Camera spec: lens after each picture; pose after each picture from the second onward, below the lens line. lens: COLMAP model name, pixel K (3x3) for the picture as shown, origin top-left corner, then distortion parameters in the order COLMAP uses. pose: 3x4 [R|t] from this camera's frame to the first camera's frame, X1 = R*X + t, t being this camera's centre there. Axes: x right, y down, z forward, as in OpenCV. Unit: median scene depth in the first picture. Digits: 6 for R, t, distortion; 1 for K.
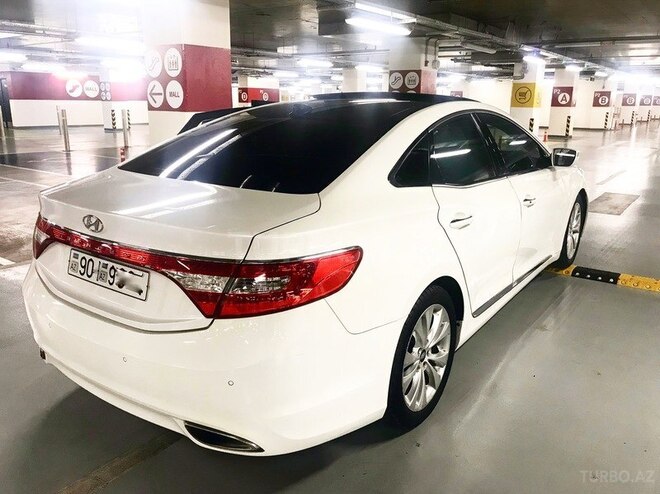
lens RADIAL K [[548.1, 0, 330.0], [0, 548.1, 247.0], [0, 0, 1]] dist [0.000510, -0.000607]
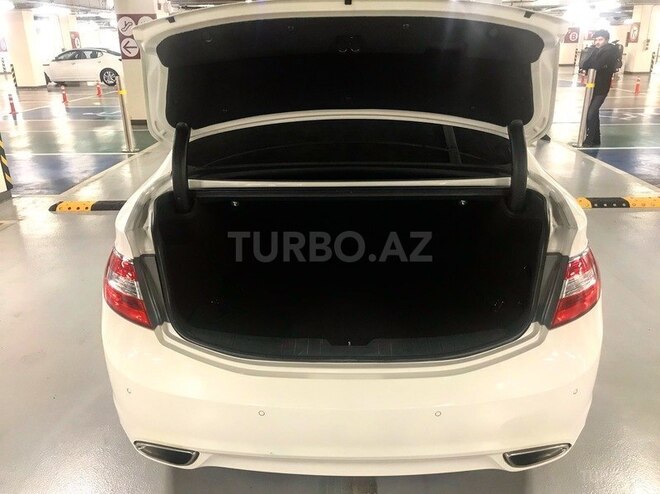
lens RADIAL K [[538.6, 0, 330.0], [0, 538.6, 247.0], [0, 0, 1]] dist [0.014515, 0.006143]
pose [[0.821387, -0.226441, 0.523497, -0.788219], [0.171563, 0.973399, 0.151860, -0.161043], [-0.543958, -0.034923, 0.838385, 0.359429]]
